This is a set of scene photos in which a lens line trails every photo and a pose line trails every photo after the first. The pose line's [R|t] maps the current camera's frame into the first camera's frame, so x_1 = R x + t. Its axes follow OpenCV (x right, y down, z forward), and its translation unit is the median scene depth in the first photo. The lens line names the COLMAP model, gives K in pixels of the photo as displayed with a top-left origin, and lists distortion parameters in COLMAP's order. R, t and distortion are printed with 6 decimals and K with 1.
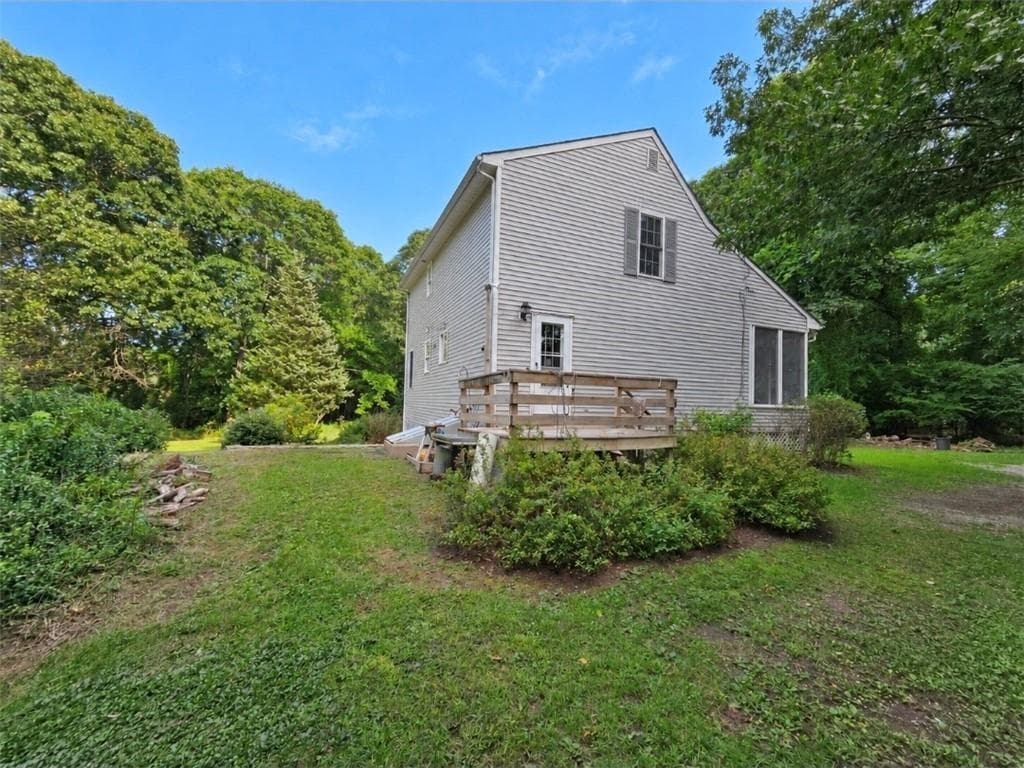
lens RADIAL K [[406.2, 0, 512.1], [0, 406.2, 387.1], [0, 0, 1]] dist [-0.010379, -0.000485]
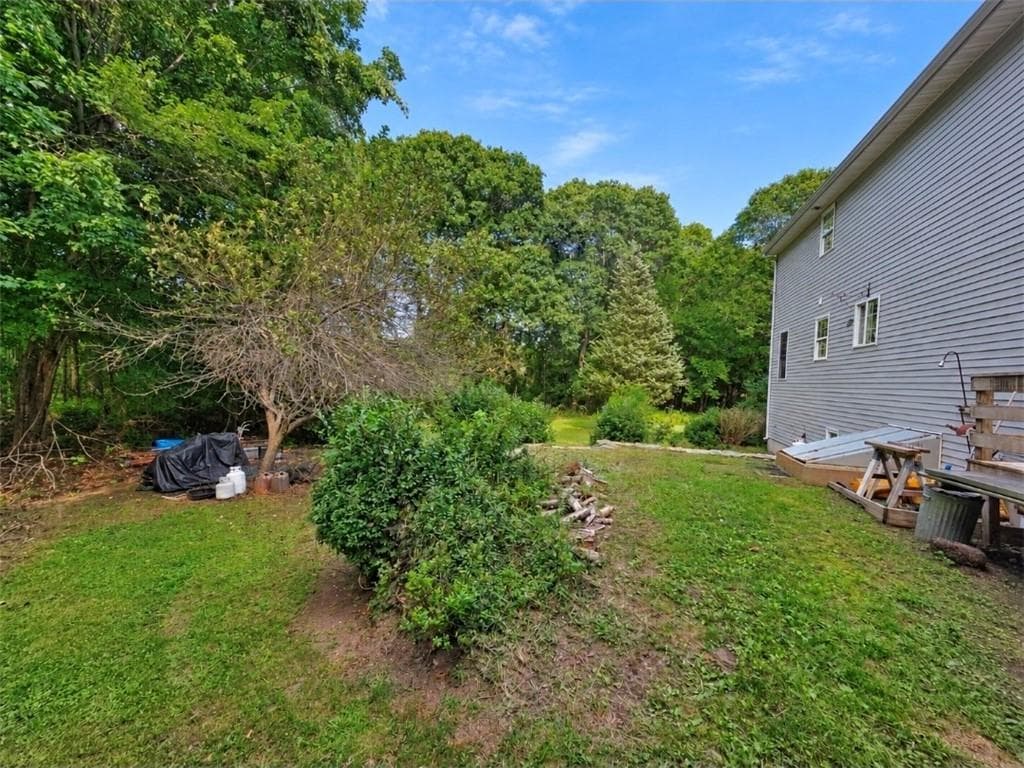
lens RADIAL K [[404.9, 0, 512.0], [0, 404.9, 384.0], [0, 0, 1]] dist [-0.025563, 0.000045]
pose [[0.736440, 0.015521, -0.676325, -0.086846], [0.003262, 0.999644, 0.026493, -0.009258], [0.676495, -0.021717, 0.736127, 0.059143]]
